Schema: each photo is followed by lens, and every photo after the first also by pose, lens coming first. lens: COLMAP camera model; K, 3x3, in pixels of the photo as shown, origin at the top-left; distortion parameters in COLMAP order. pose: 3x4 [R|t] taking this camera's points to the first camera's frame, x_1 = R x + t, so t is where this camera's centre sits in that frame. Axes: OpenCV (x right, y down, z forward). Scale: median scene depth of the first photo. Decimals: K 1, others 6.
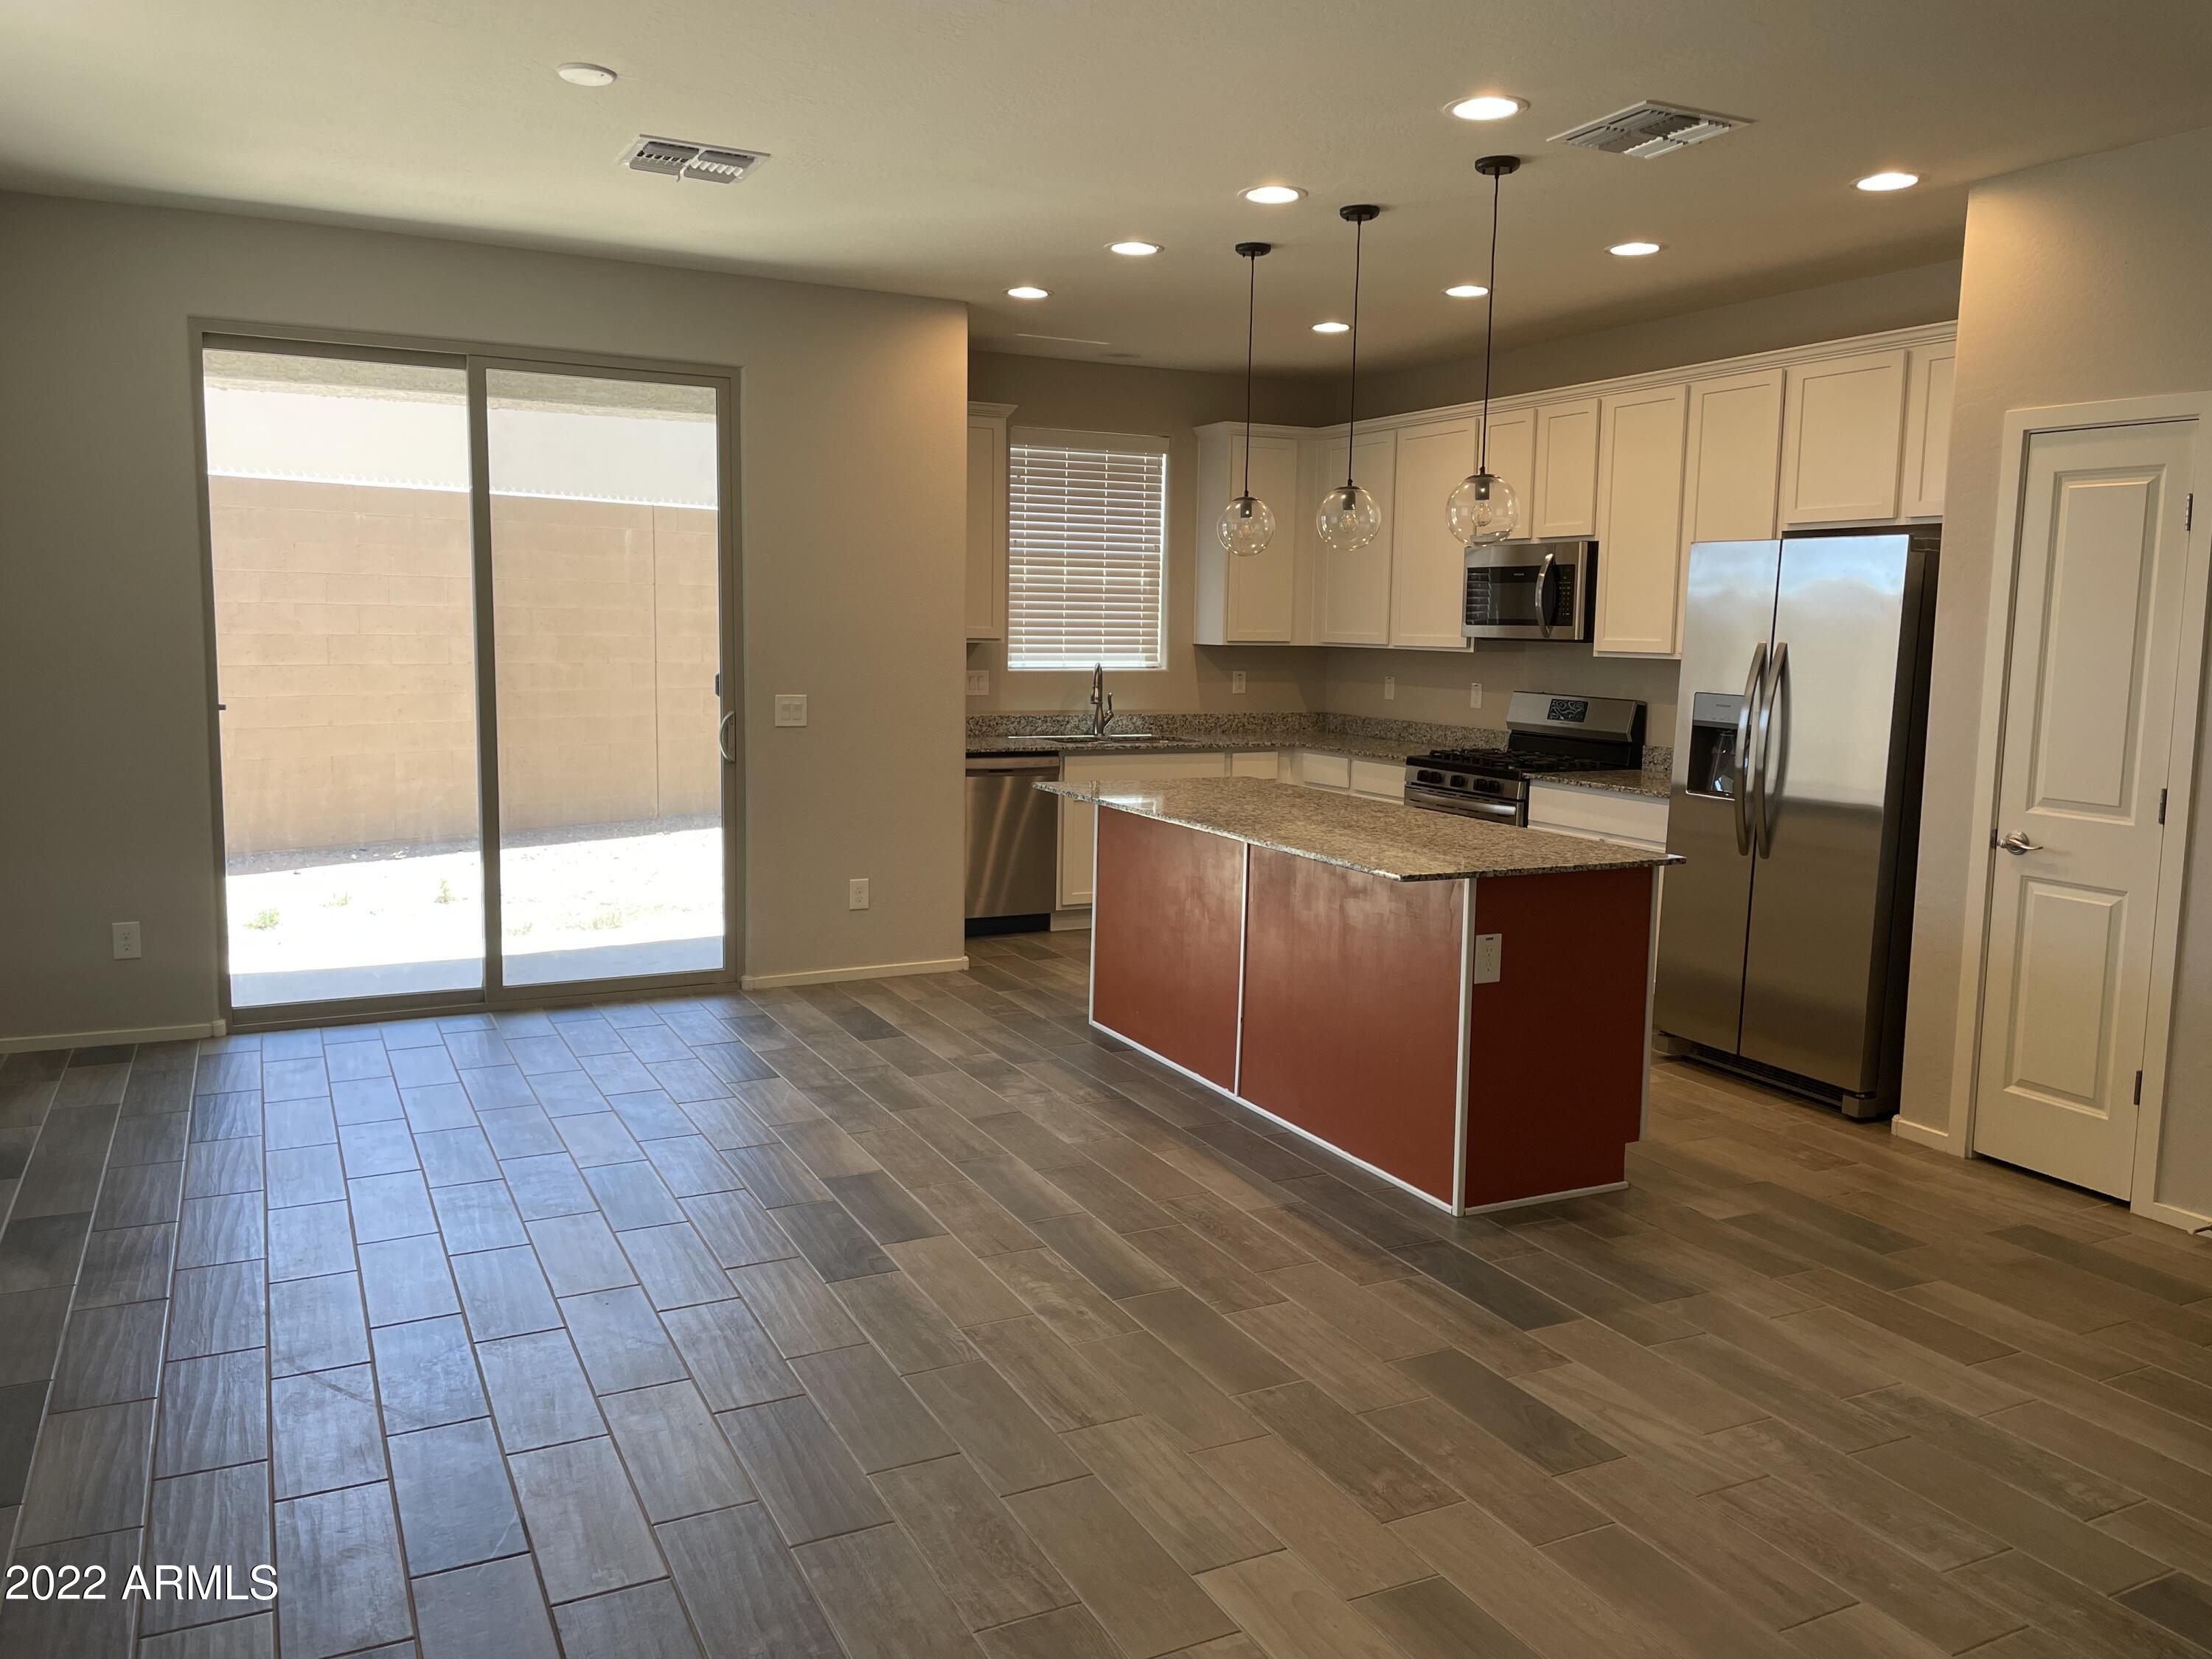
lens RADIAL K [[1672.4, 0, 1112.5], [0, 1672.4, 808.2], [0, 0, 1]] dist [0.093213, -0.114029]
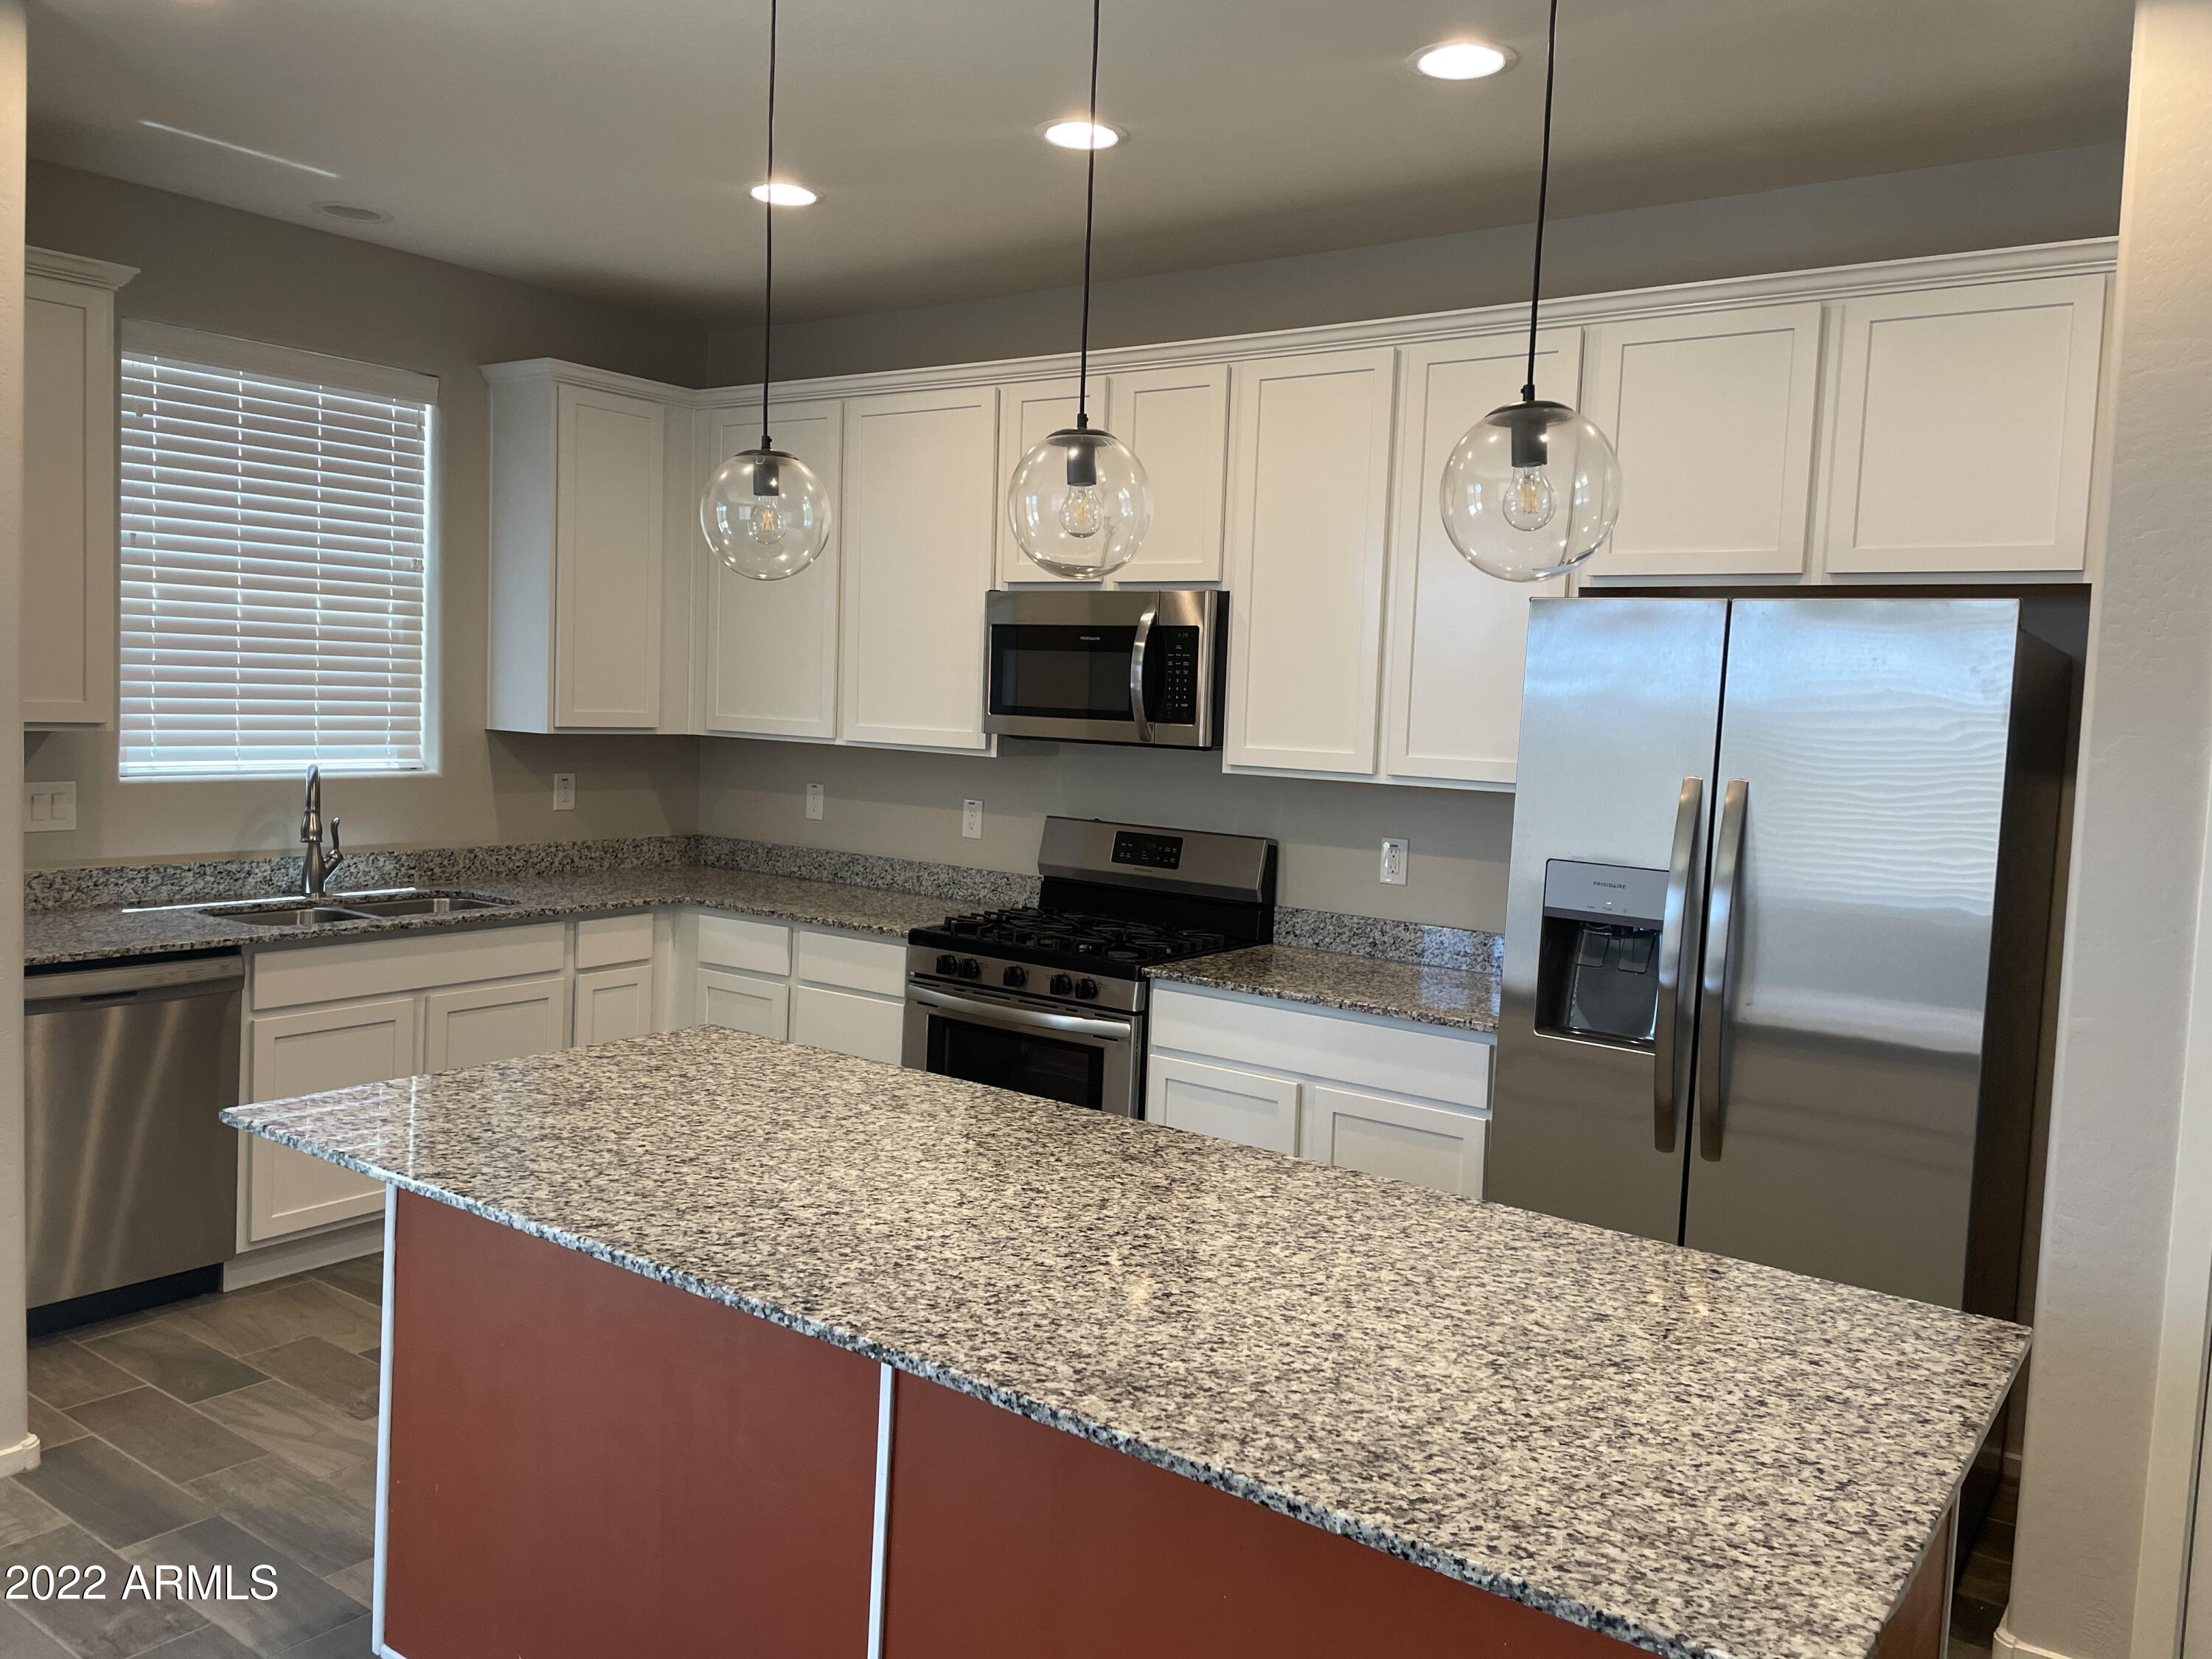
lens RADIAL K [[1672.4, 0, 1118.2], [0, 1672.4, 800.7], [0, 0, 1]] dist [0.093213, -0.114029]
pose [[0.885574, -0.011460, 0.464357, -0.035765], [0.027543, 0.999232, -0.027867, -0.056231], [-0.463681, 0.037468, 0.885209, 0.412750]]
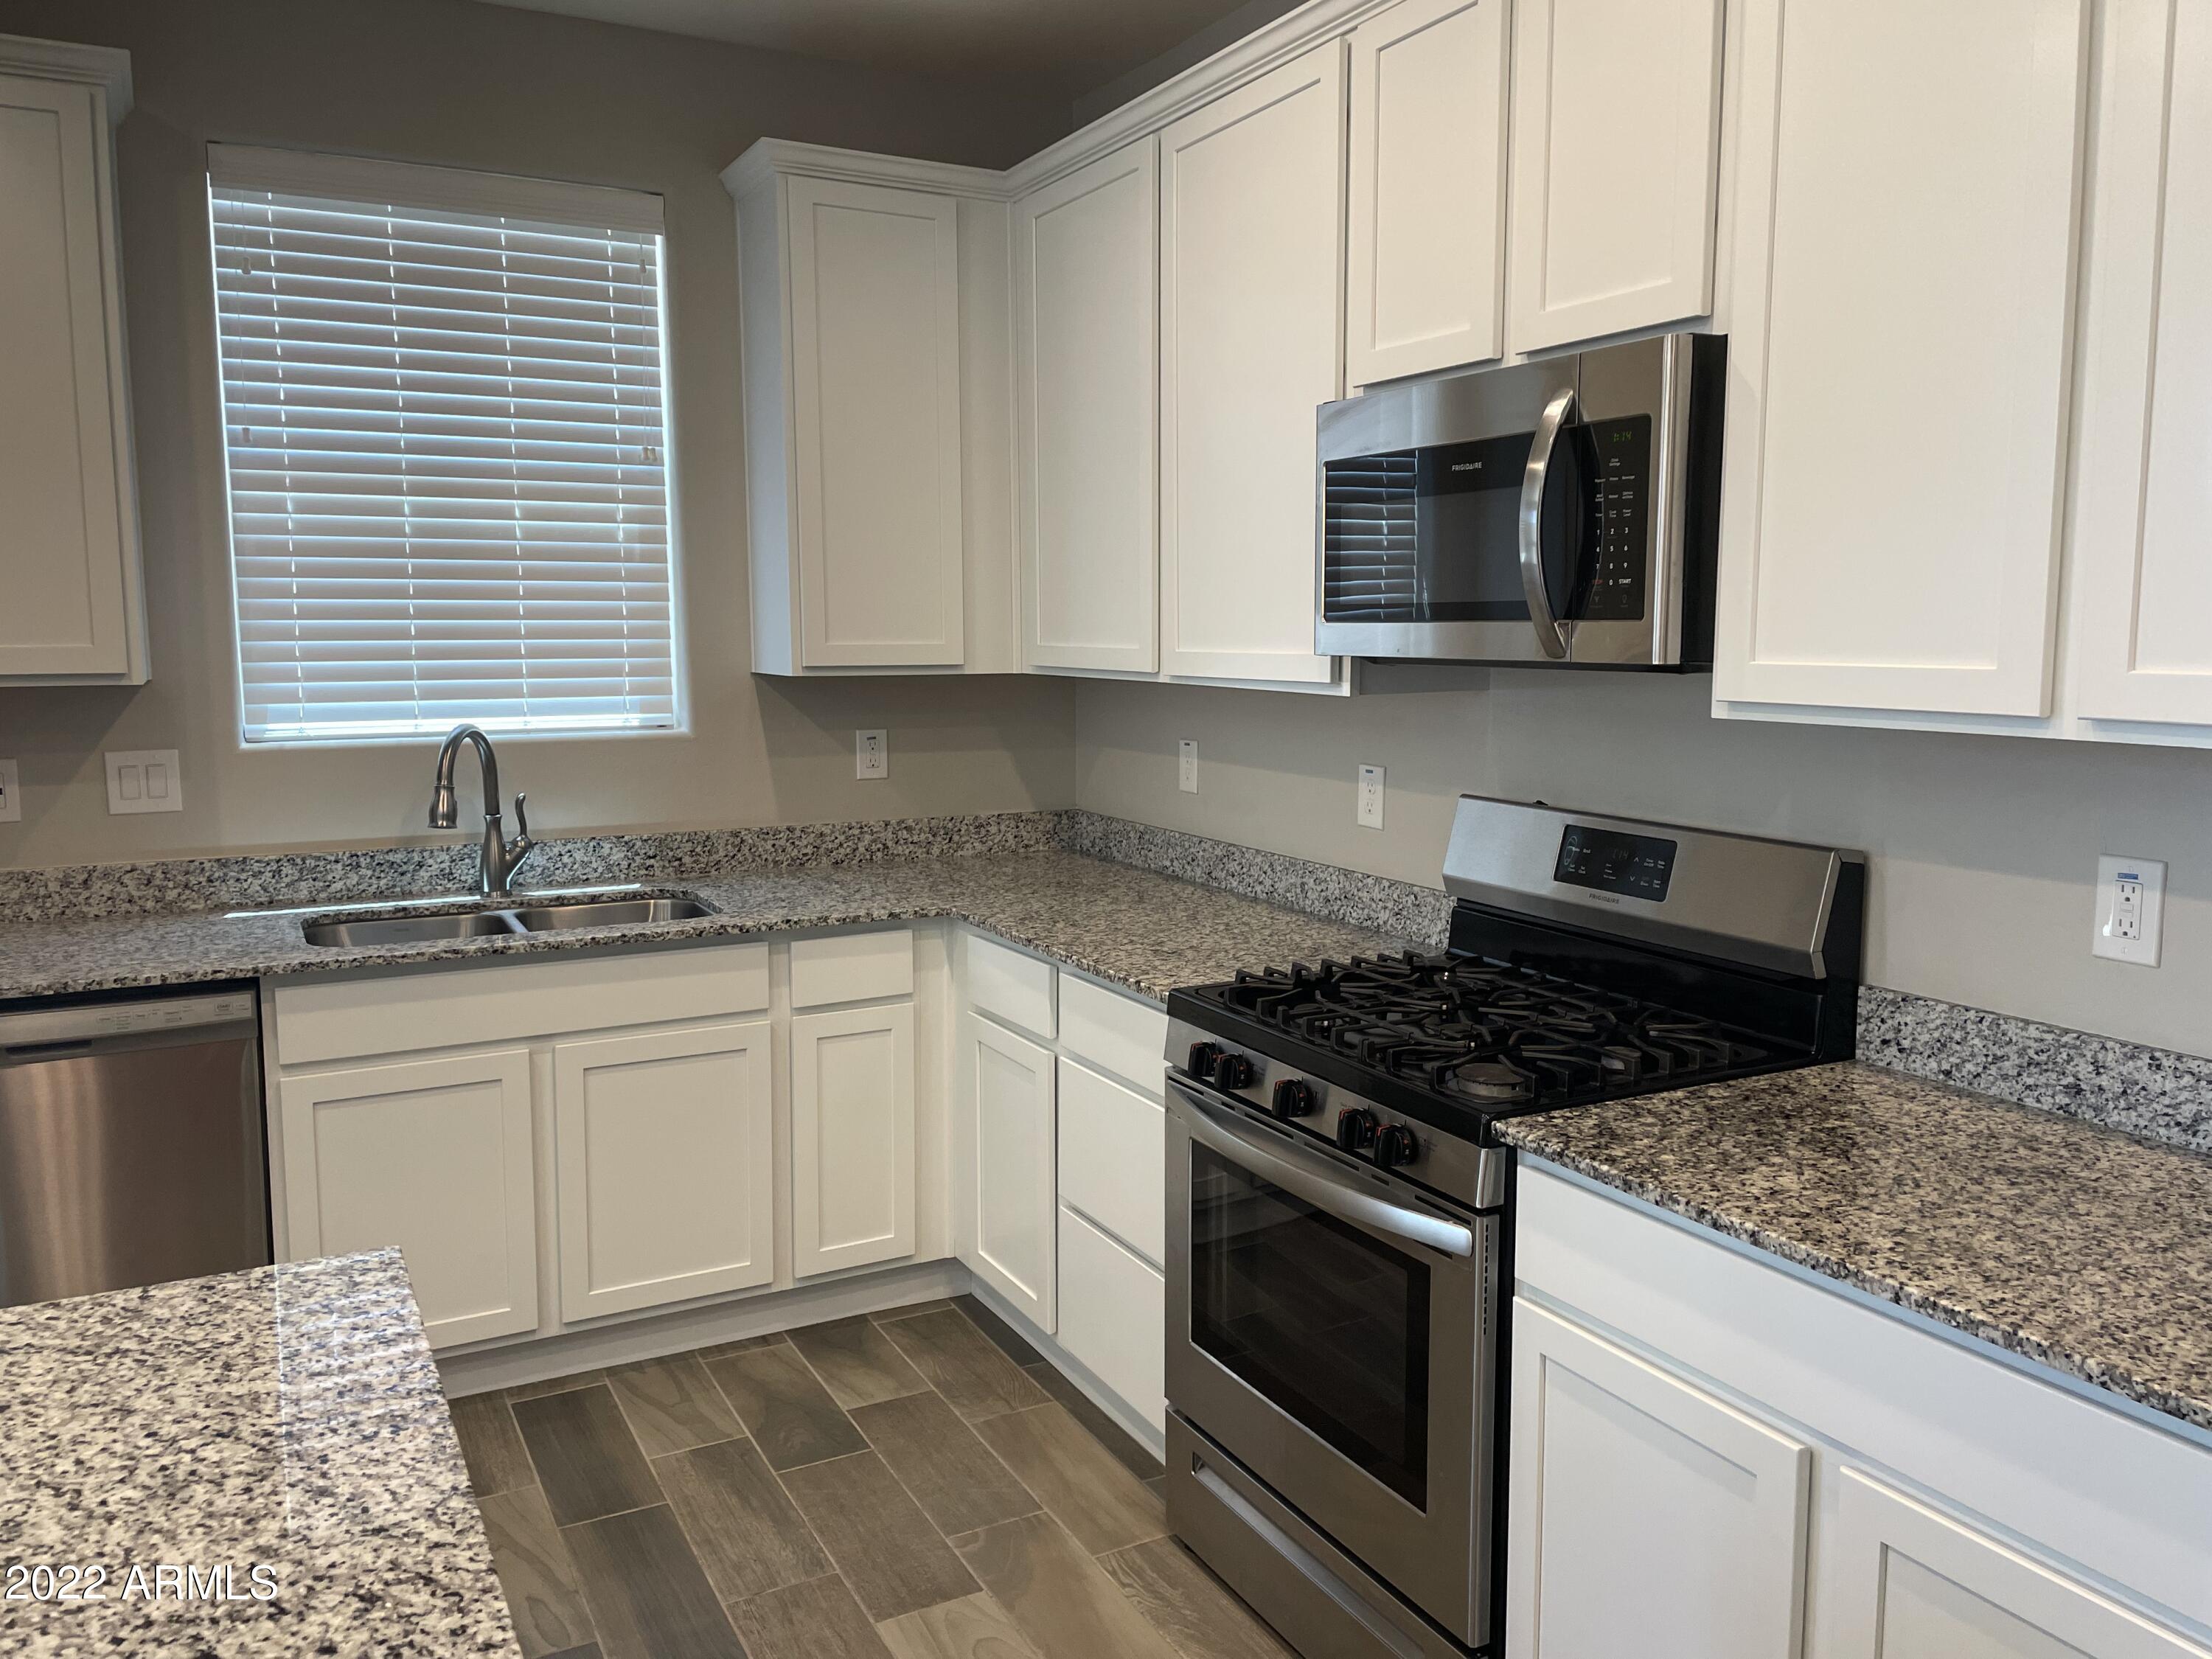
lens RADIAL K [[1672.4, 0, 1123.2], [0, 1672.4, 814.9], [0, 0, 1]] dist [0.093213, -0.114029]
pose [[0.999436, -0.019842, 0.027098, 0.150789], [0.019755, 0.999799, 0.003465, -0.067297], [-0.027161, -0.002928, 0.999627, 0.618541]]
